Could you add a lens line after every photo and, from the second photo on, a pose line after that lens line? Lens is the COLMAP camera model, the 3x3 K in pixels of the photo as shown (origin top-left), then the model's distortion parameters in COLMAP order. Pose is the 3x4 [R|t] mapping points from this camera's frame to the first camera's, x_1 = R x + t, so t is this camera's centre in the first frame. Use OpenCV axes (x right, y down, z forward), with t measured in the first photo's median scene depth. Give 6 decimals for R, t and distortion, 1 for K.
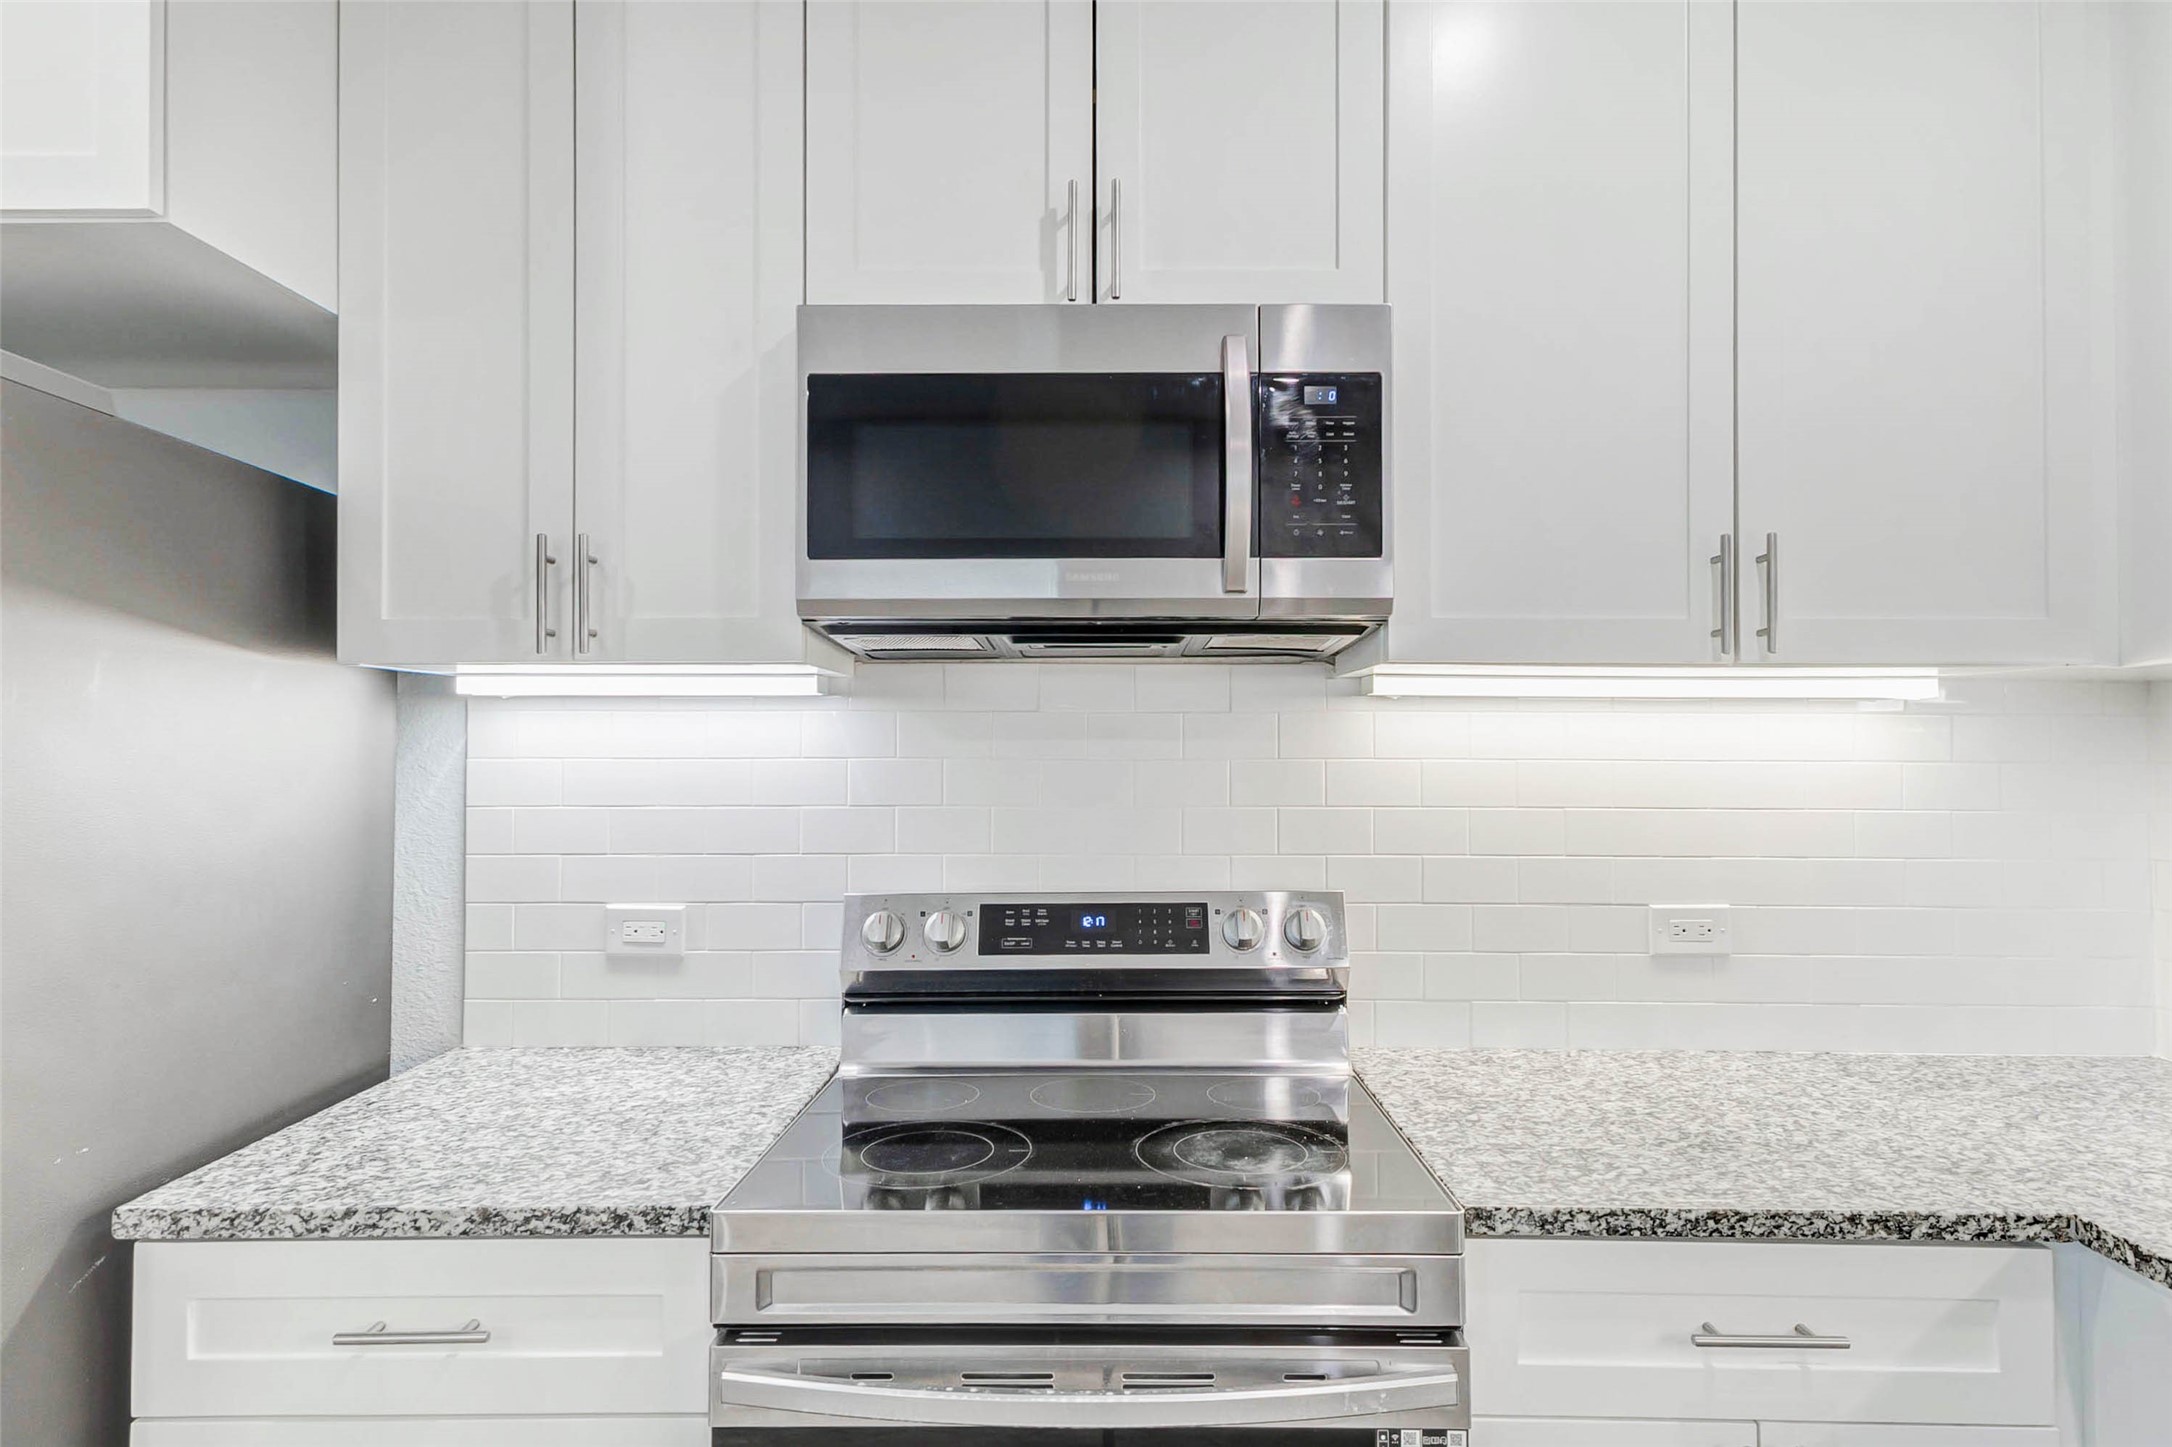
lens RADIAL K [[1177.8, 0, 1086.0], [0, 1177.8, 723.5], [0, 0, 1]] dist [0.012863, -0.002548]
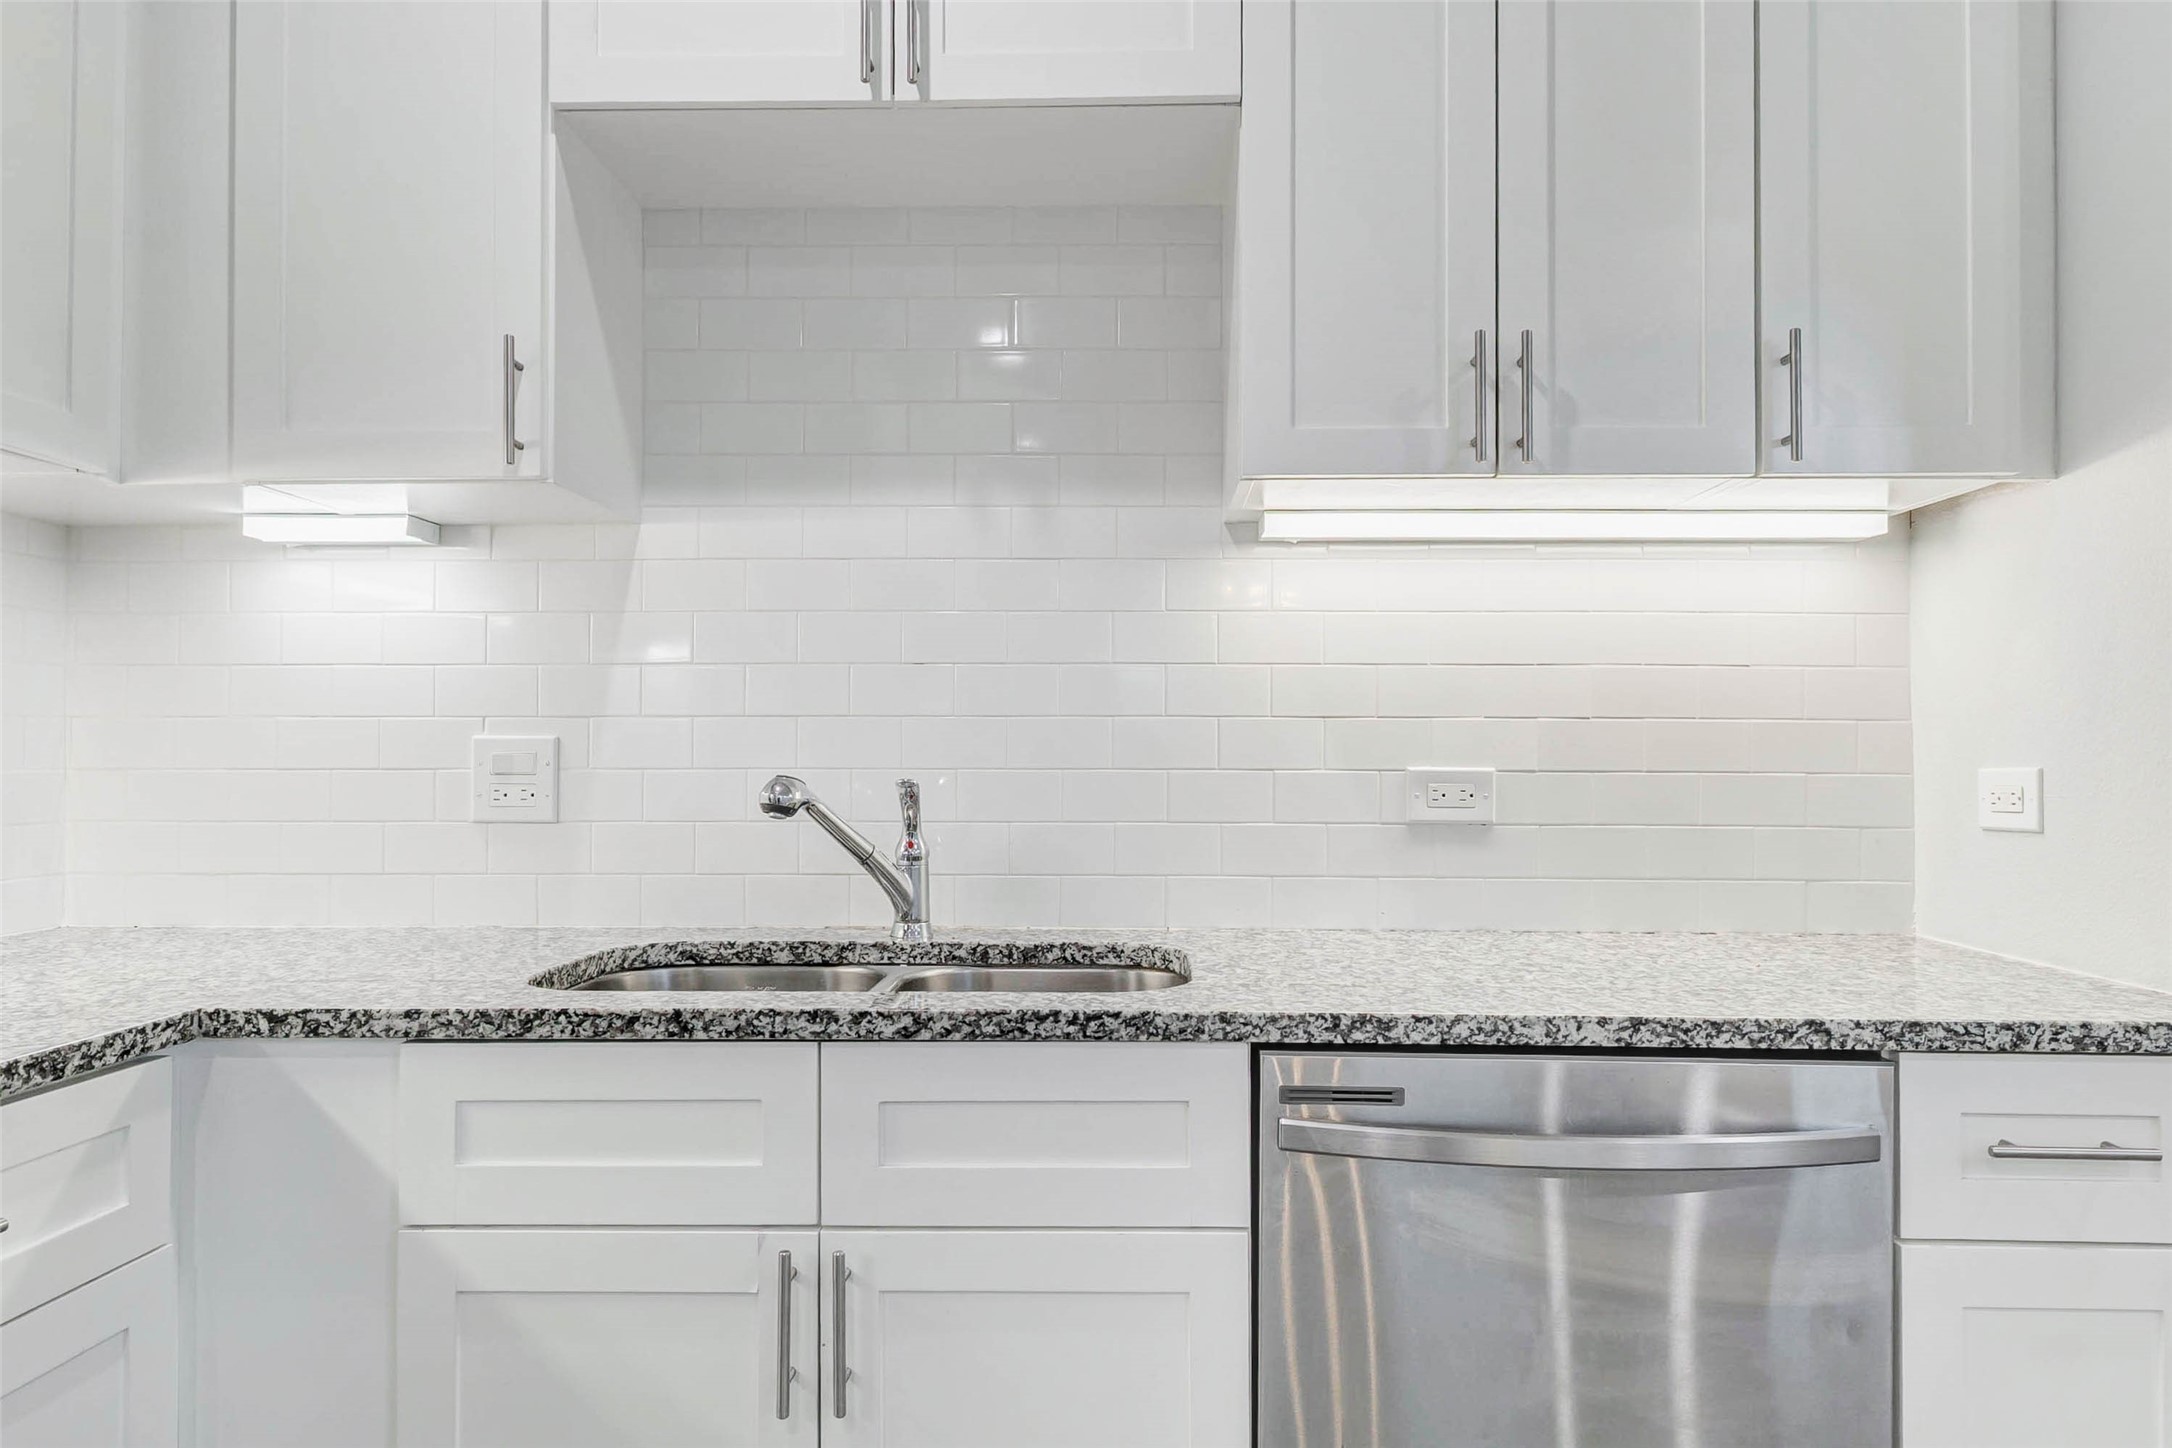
lens RADIAL K [[1379.6, 0, 1108.5], [0, 1379.6, 735.5], [0, 0, 1]] dist [0.034283, -0.031794]
pose [[0.015560, 0.011849, 0.999809, -0.222939], [-0.025177, 0.999617, -0.011455, 0.151671], [-0.999562, -0.024993, 0.015853, 0.207986]]
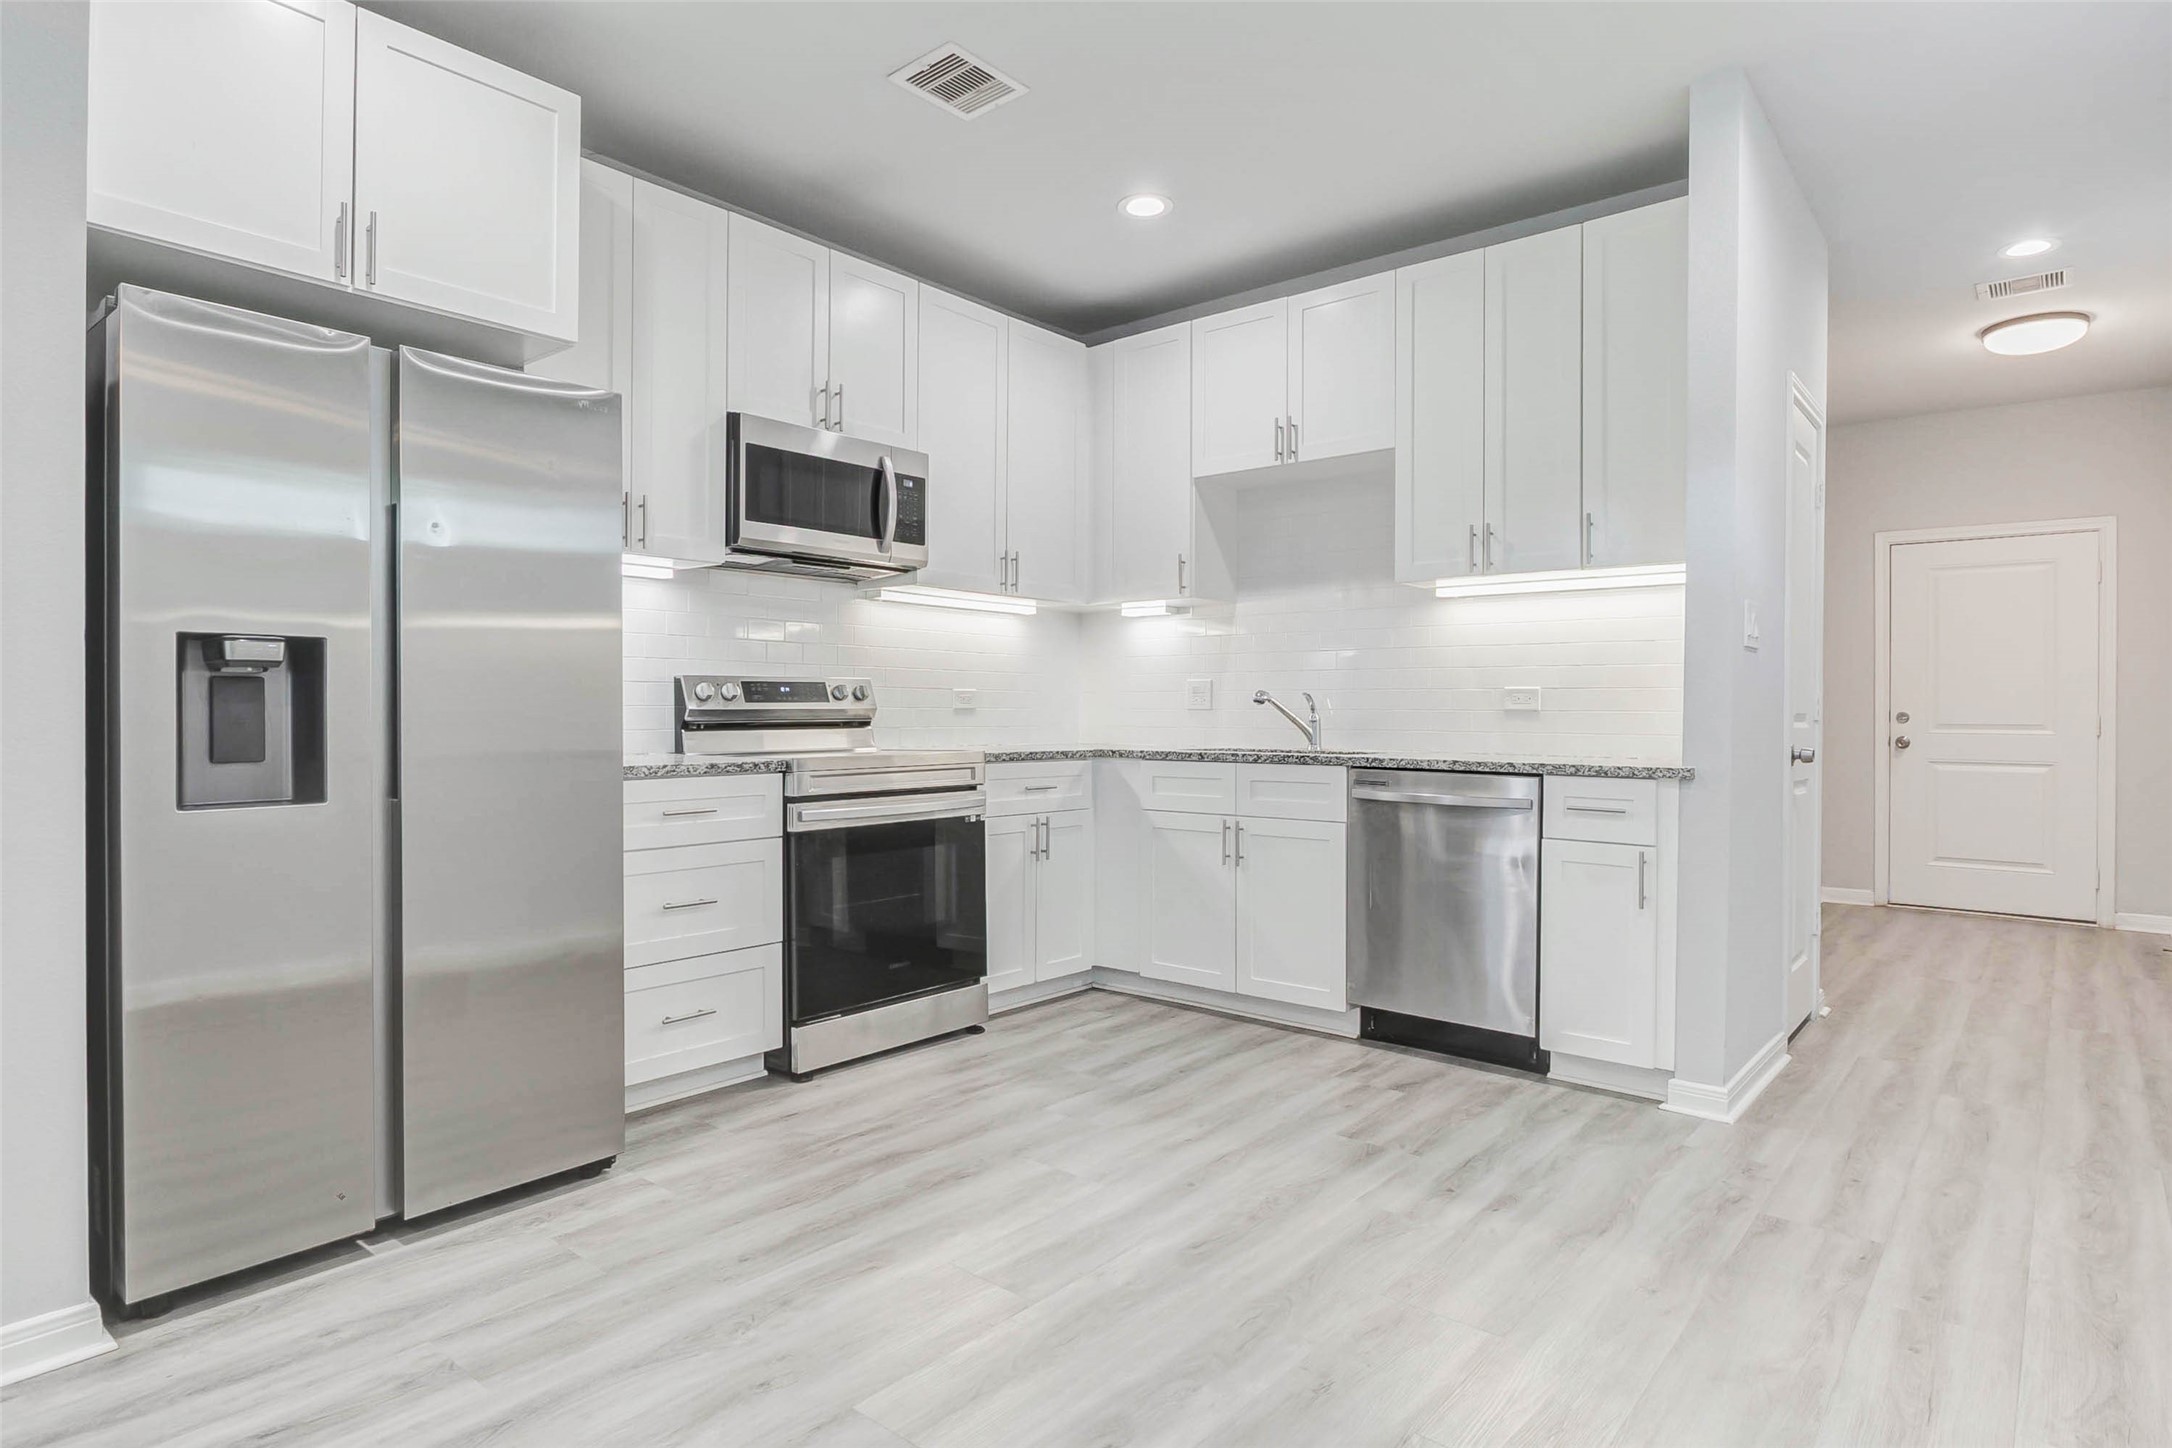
lens RADIAL K [[1199.8, 0, 1089.0], [0, 1199.8, 712.9], [0, 0, 1]] dist [-0.001822, -0.000112]
pose [[0.638962, -0.000655, 0.769238, -1.641750], [-0.020515, 0.999629, 0.017892, 0.189594], [-0.768964, -0.027214, 0.638712, -1.084536]]
